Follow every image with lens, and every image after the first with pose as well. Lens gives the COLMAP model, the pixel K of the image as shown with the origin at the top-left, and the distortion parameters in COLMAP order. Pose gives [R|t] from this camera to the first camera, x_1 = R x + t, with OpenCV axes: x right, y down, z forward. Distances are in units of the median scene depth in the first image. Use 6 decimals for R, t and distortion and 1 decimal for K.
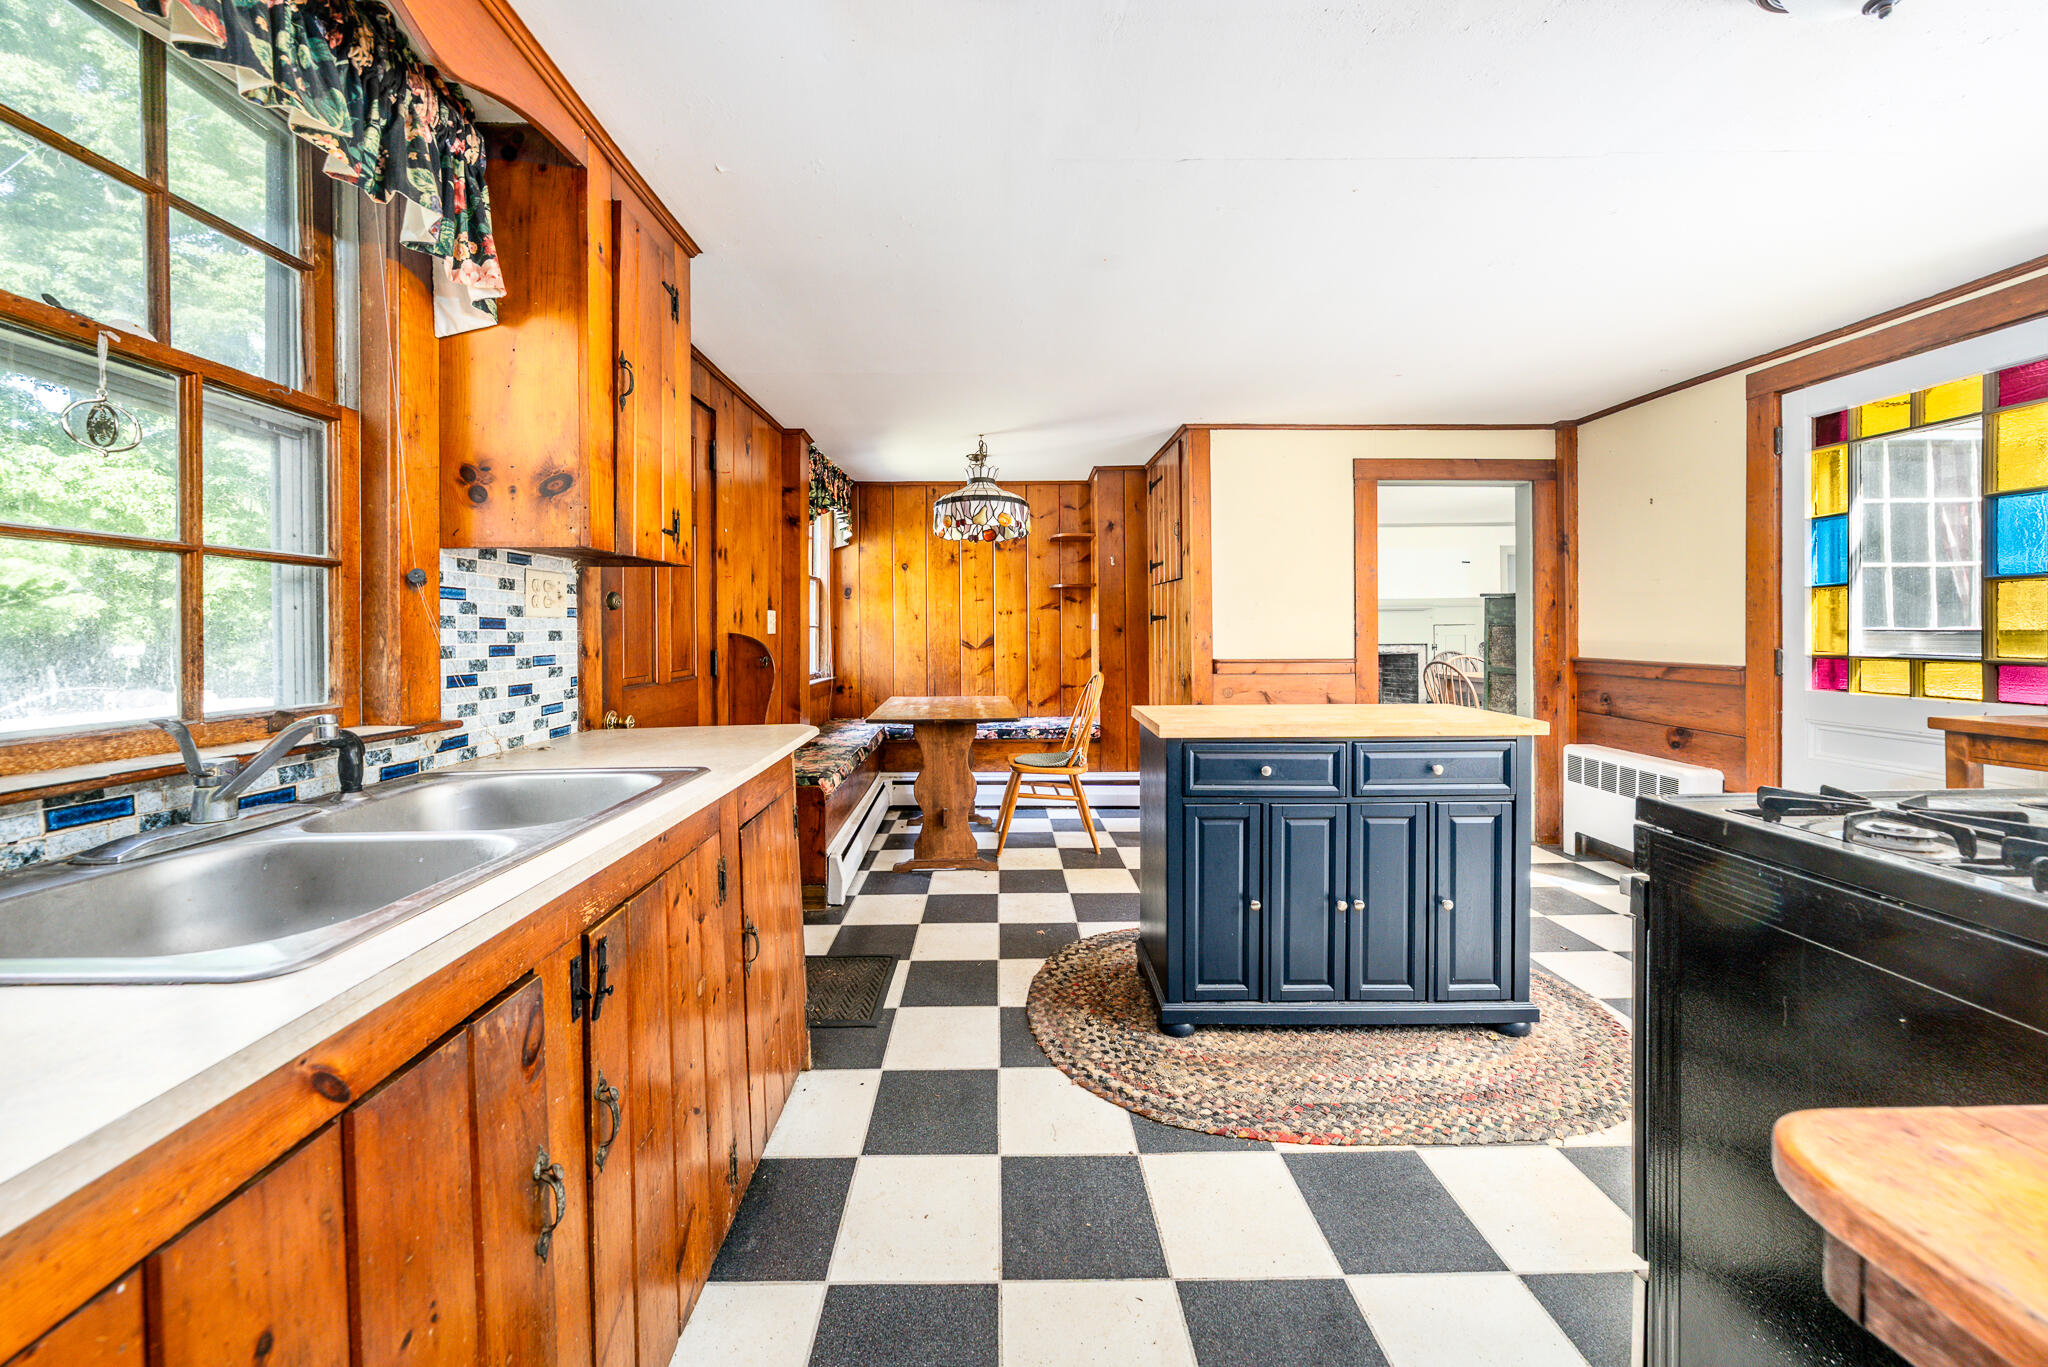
lens RADIAL K [[712.5, 0, 996.0], [0, 712.5, 638.7], [0, 0, 1]] dist [-0.002699, -0.000201]
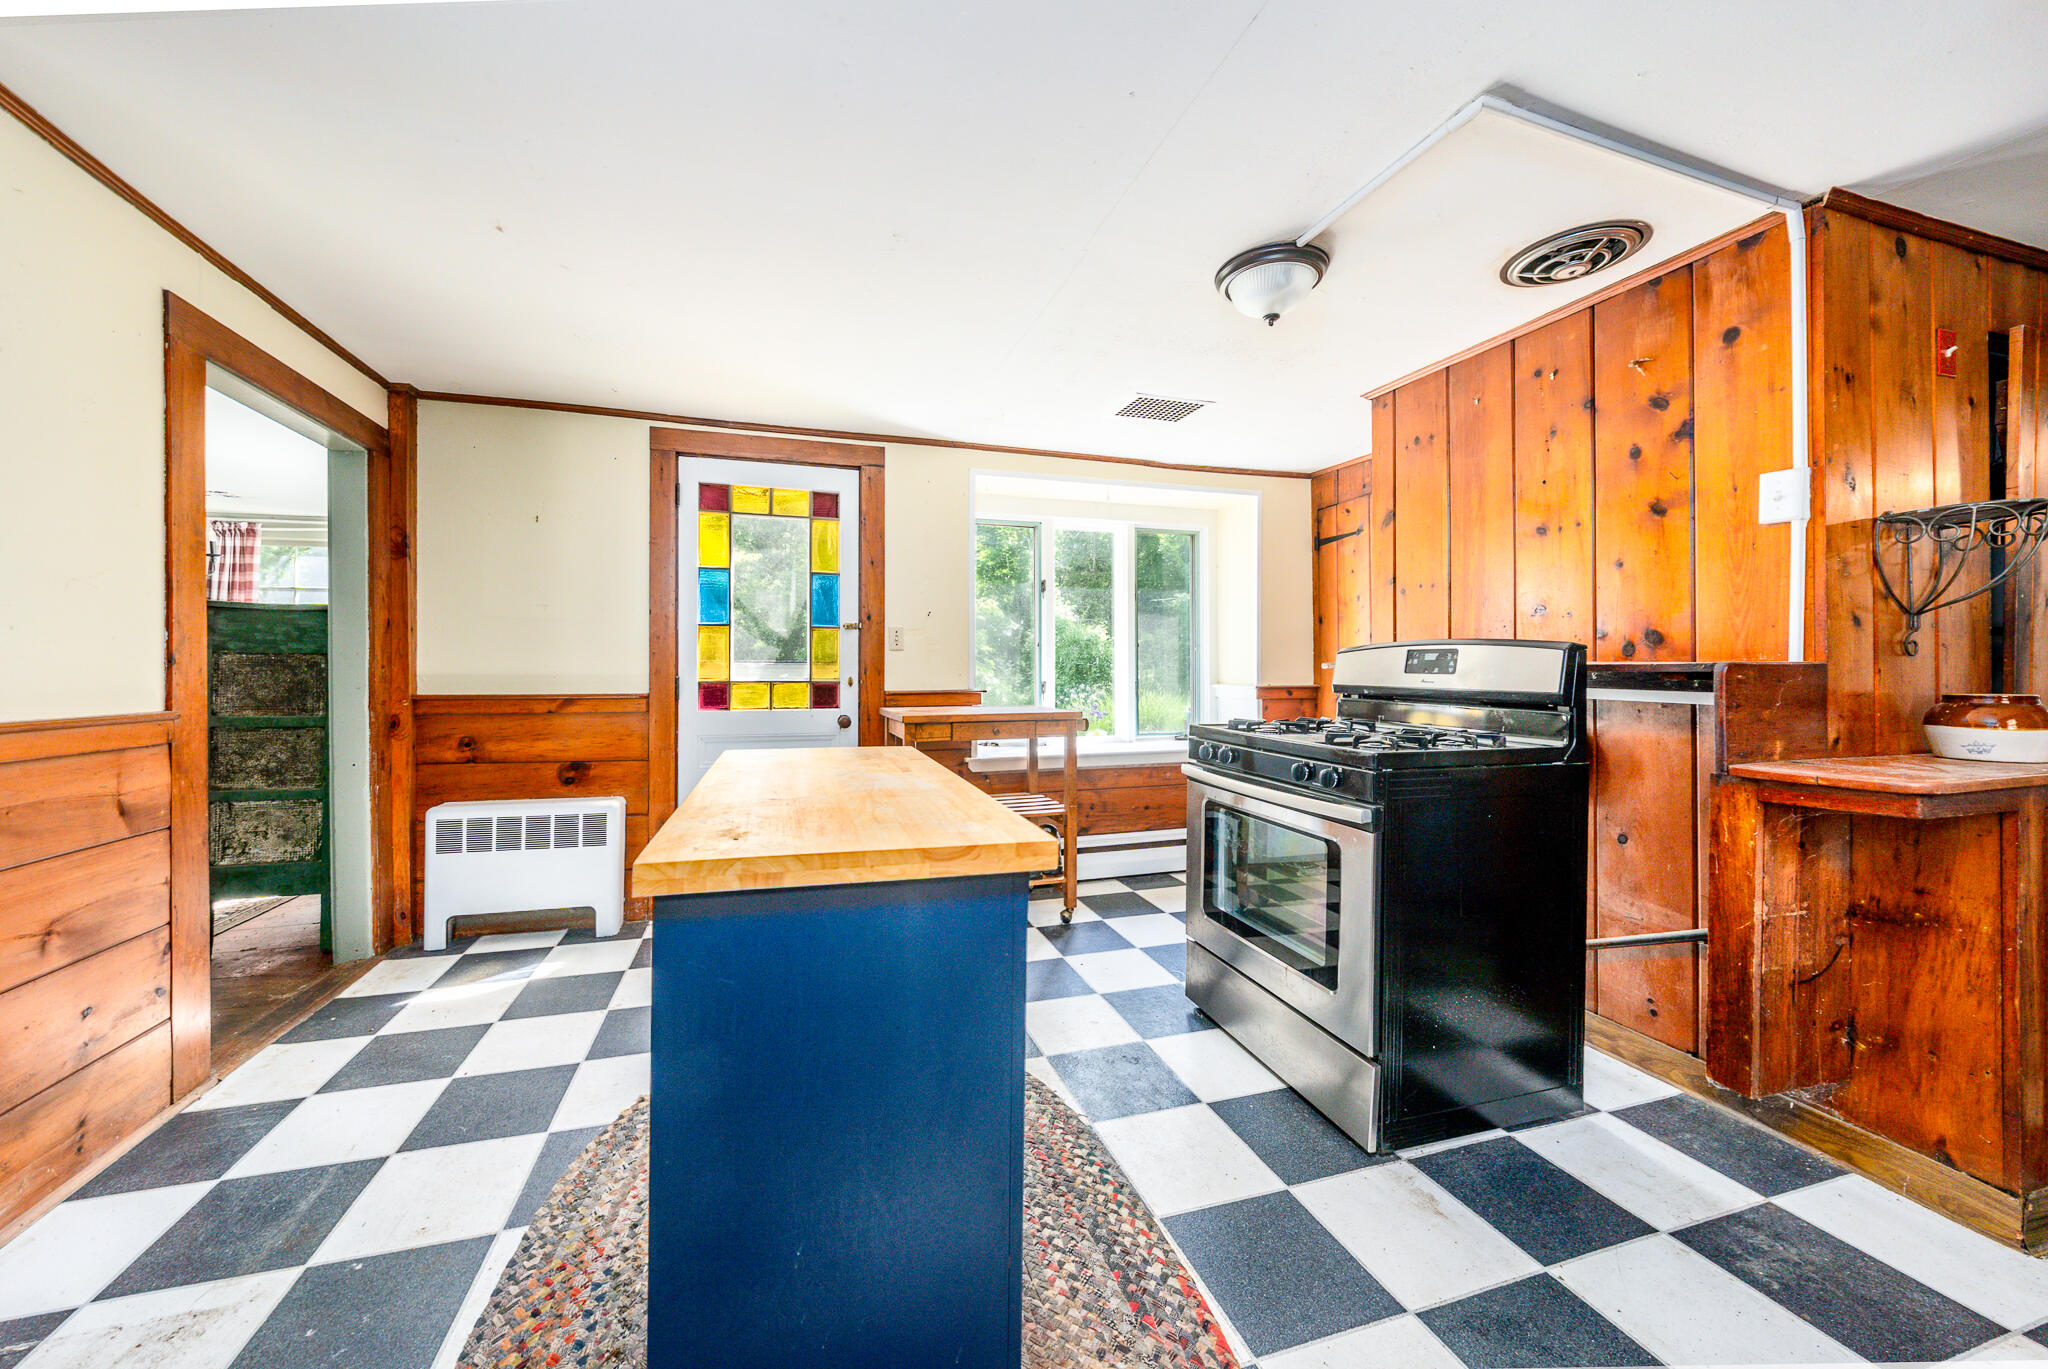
lens RADIAL K [[712.5, 0, 998.4], [0, 712.5, 661.7], [0, 0, 1]] dist [-0.002699, -0.000201]
pose [[-0.275175, 0.018812, 0.961210, -0.136147], [0.011053, 0.999804, -0.016403, 0.013775], [-0.961331, 0.006111, -0.275329, 0.821351]]
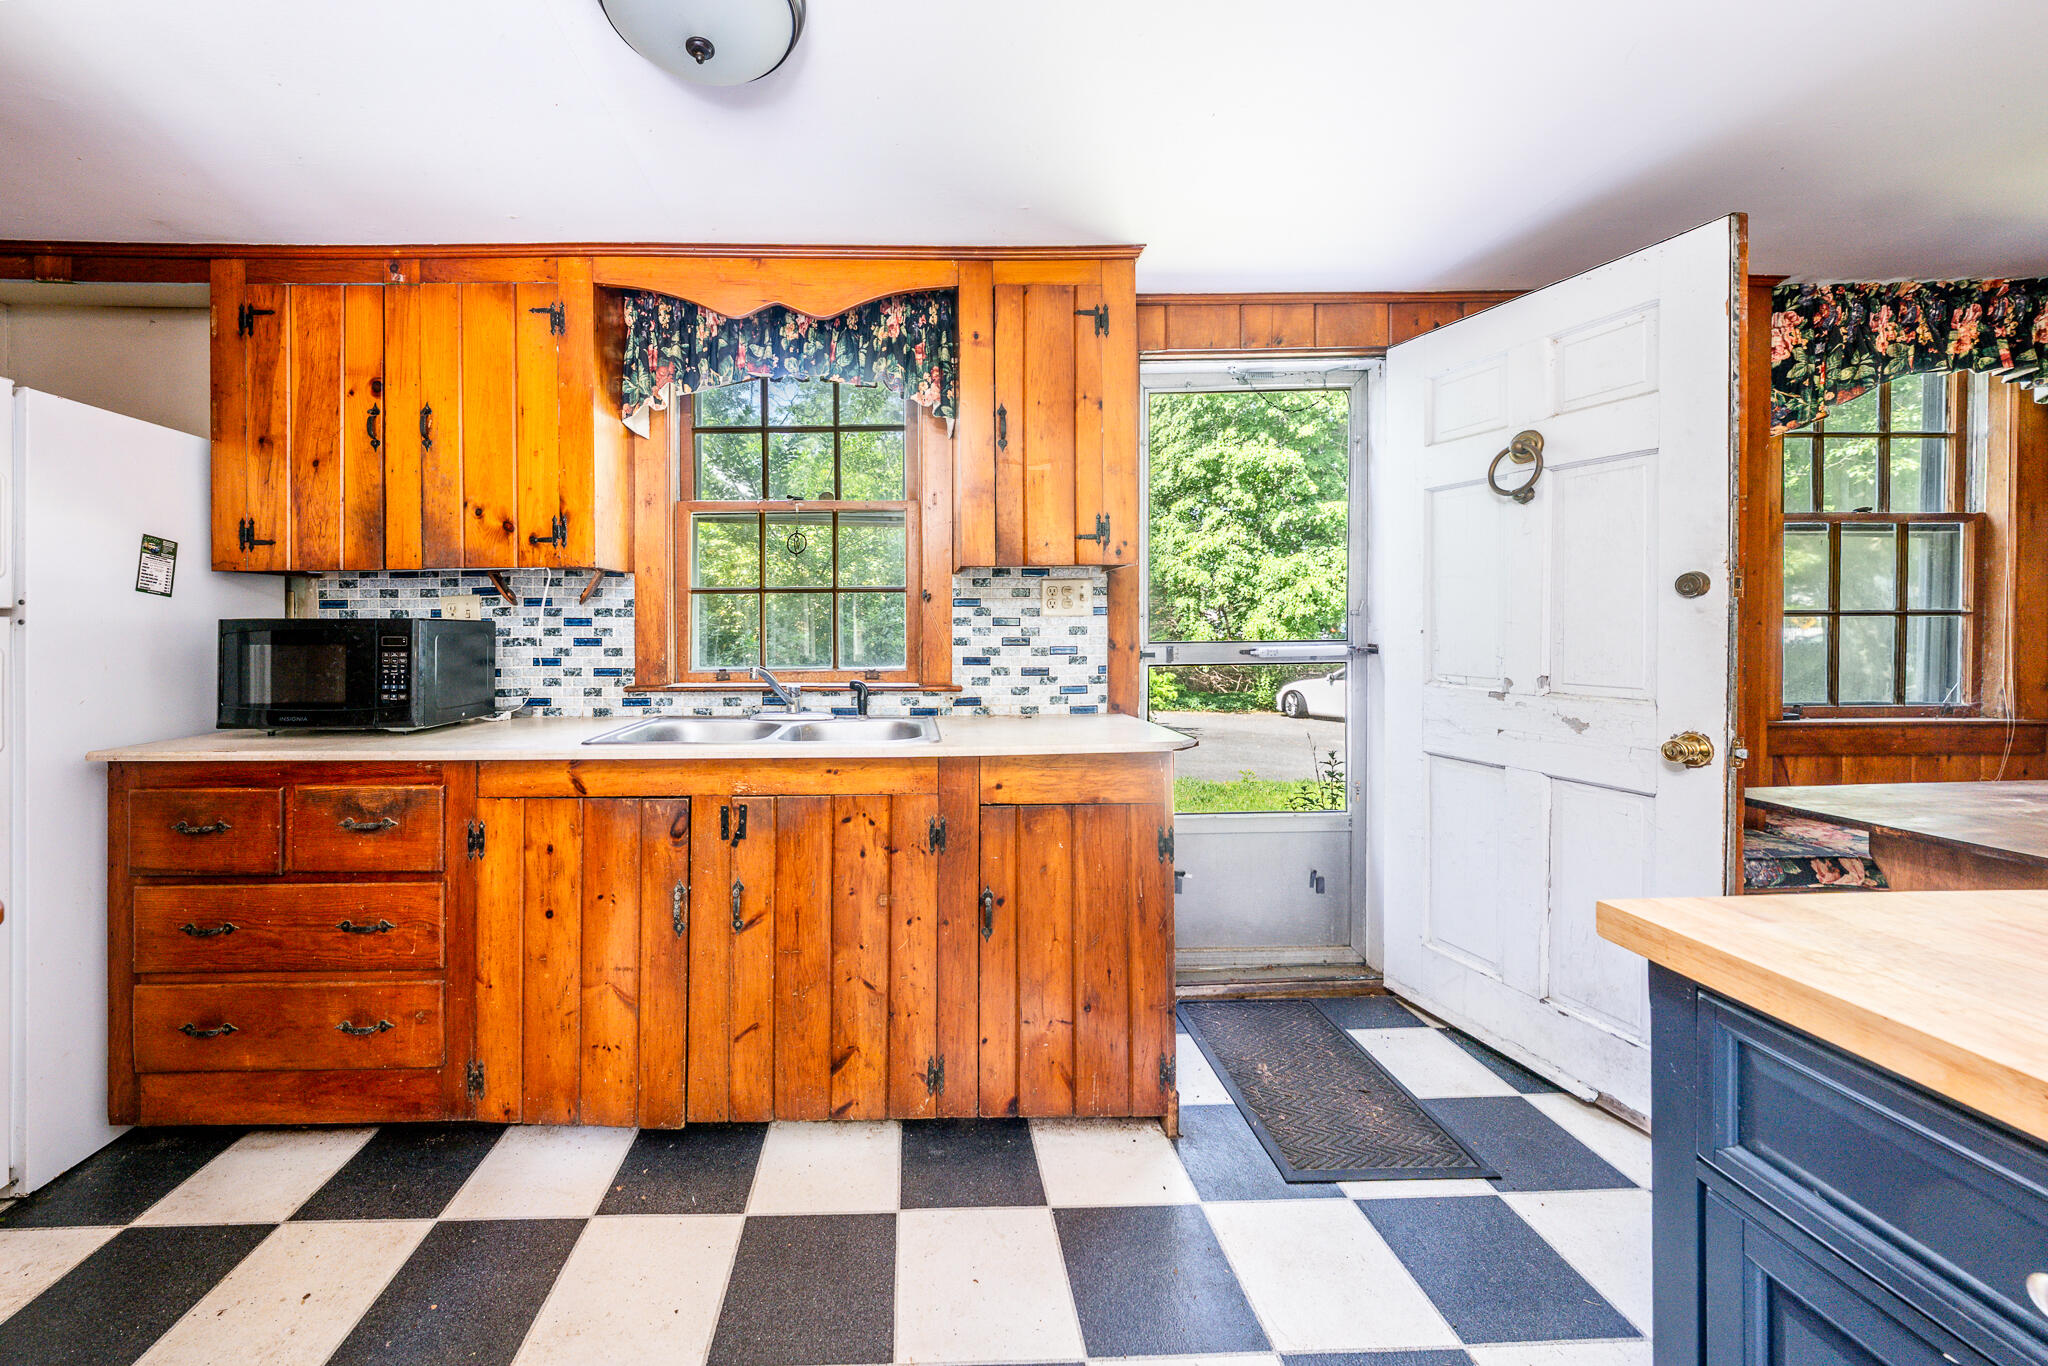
lens RADIAL K [[712.5, 0, 941.2], [0, 712.5, 629.6], [0, 0, 1]] dist [-0.002699, -0.000201]
pose [[0.010325, 0.012949, -0.999863, 0.390766], [-0.003996, 0.999909, 0.012909, -0.013550], [0.999939, 0.003862, 0.010376, 0.481214]]
